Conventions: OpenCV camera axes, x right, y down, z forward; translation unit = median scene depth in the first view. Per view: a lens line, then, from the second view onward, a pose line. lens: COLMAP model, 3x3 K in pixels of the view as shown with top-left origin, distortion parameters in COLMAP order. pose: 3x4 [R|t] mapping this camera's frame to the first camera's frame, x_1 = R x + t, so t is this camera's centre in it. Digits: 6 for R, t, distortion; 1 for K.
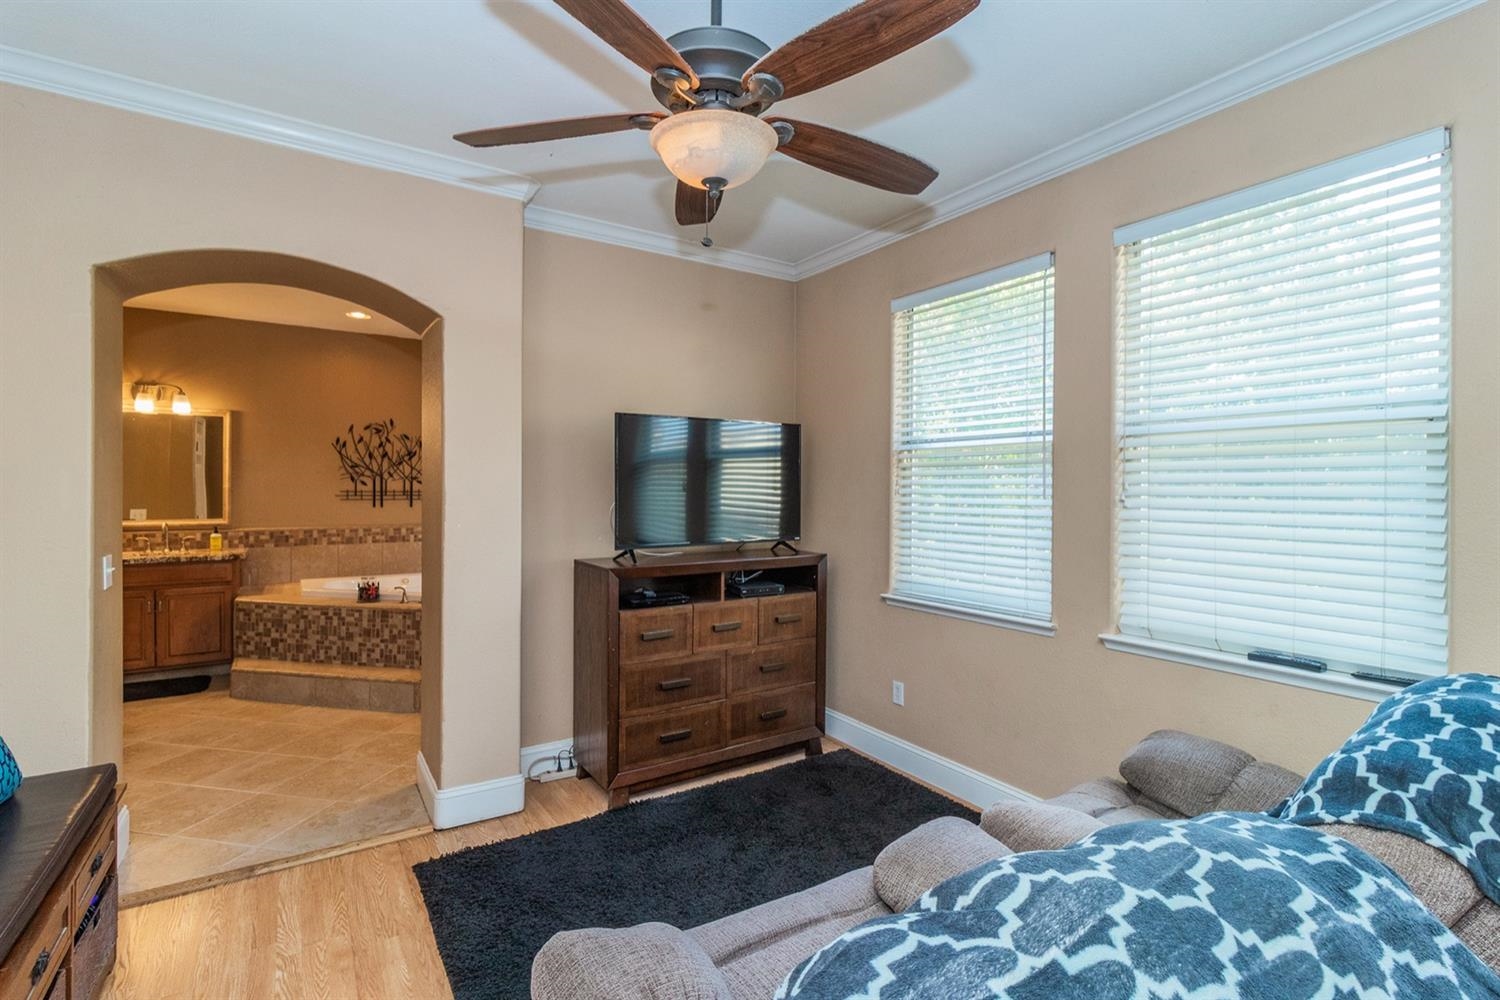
lens RADIAL K [[692.0, 0, 747.6], [0, 692.0, 485.7], [0, 0, 1]] dist [0.002686, 0.000774]
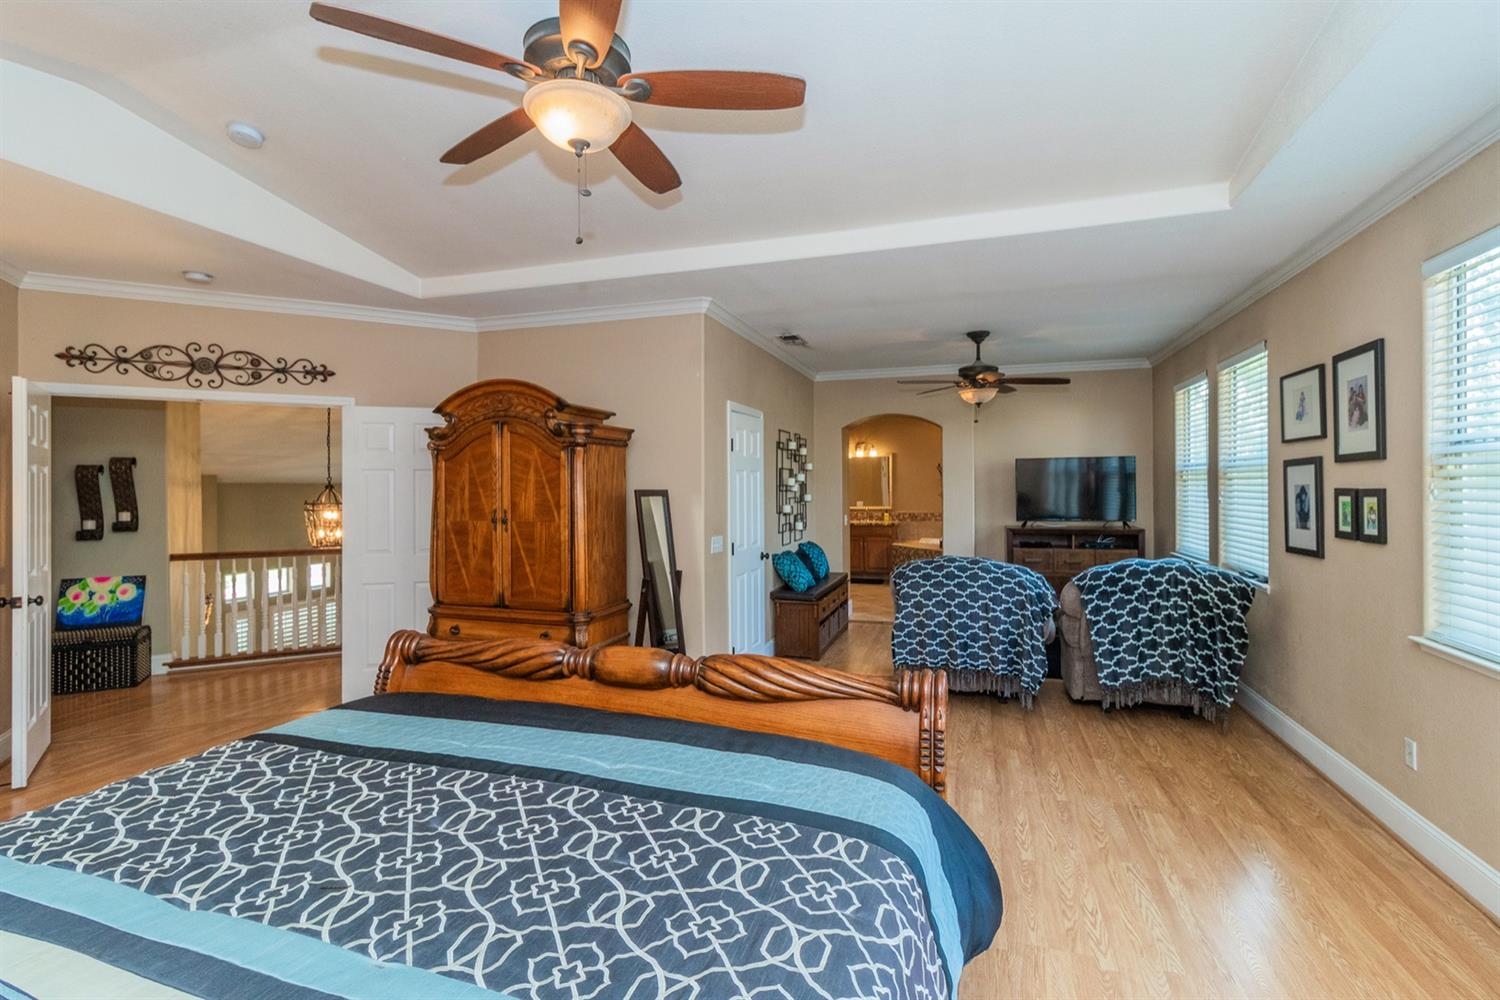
lens RADIAL K [[692.0, 0, 749.3], [0, 692.0, 486.7], [0, 0, 1]] dist [0.002686, 0.000774]
pose [[0.628188, -0.004573, -0.778048, 0.607967], [0.006432, 0.999979, -0.000684, -0.011877], [0.778035, -0.004574, 0.628205, -0.641426]]
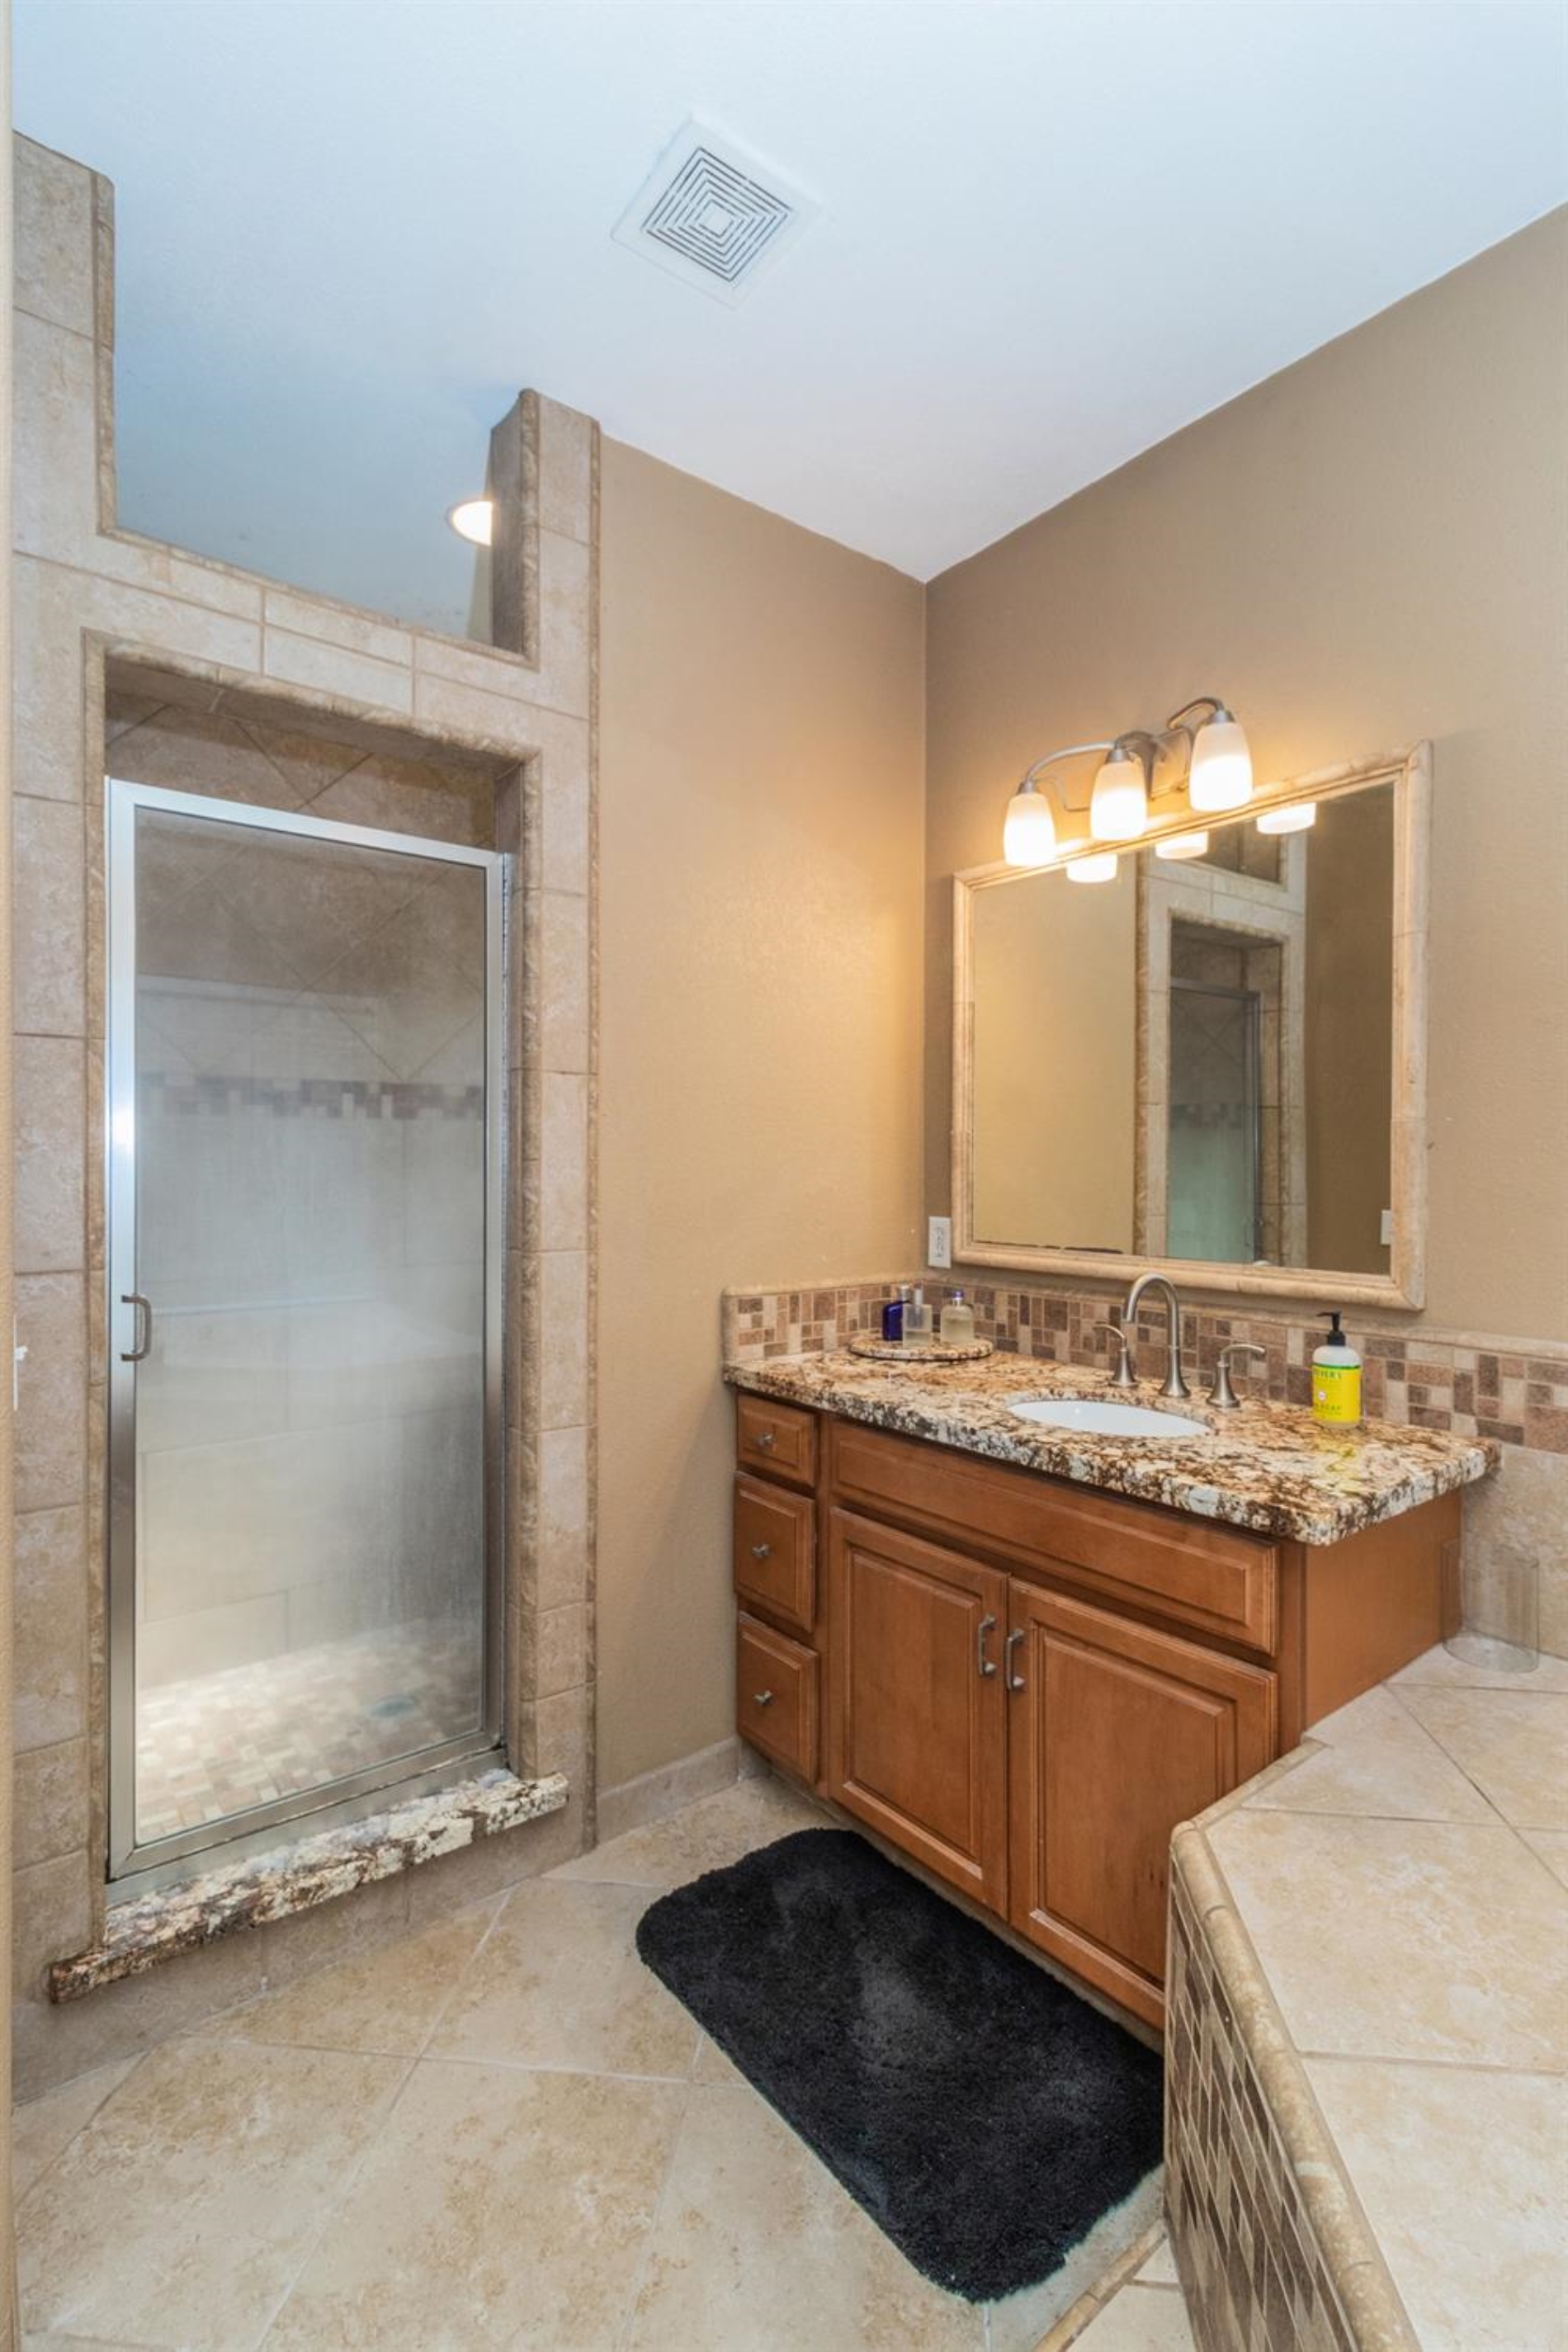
lens RADIAL K [[1085.0, 0, 788.8], [0, 1085.0, 1177.8], [0, 0, 1]] dist [0.002686, 0.000774]
pose [[0.094005, 0.005458, -0.995557, -0.484261], [0.001155, 0.999984, 0.005591, 0.017665], [0.995571, -0.001676, 0.093998, 0.849223]]
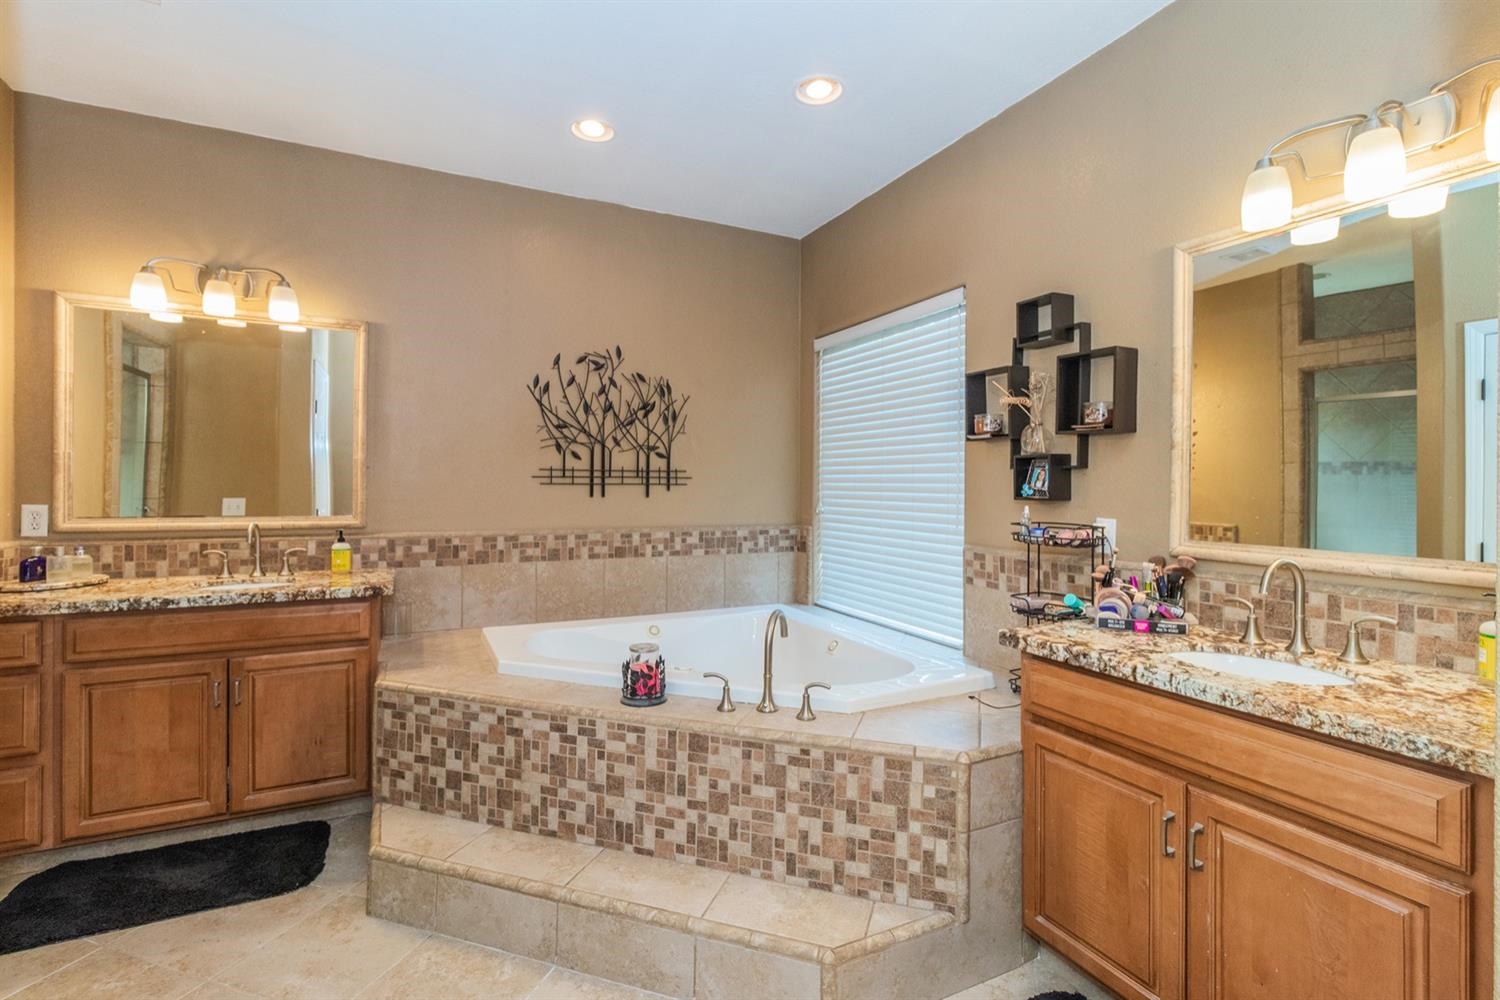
lens RADIAL K [[692.0, 0, 749.6], [0, 692.0, 478.3], [0, 0, 1]] dist [0.002686, 0.000774]
pose [[0.992501, 0.002799, -0.122201, -0.399018], [-0.003321, 0.999986, -0.004073, 0.020159], [0.122188, 0.004448, 0.992497, 0.521387]]
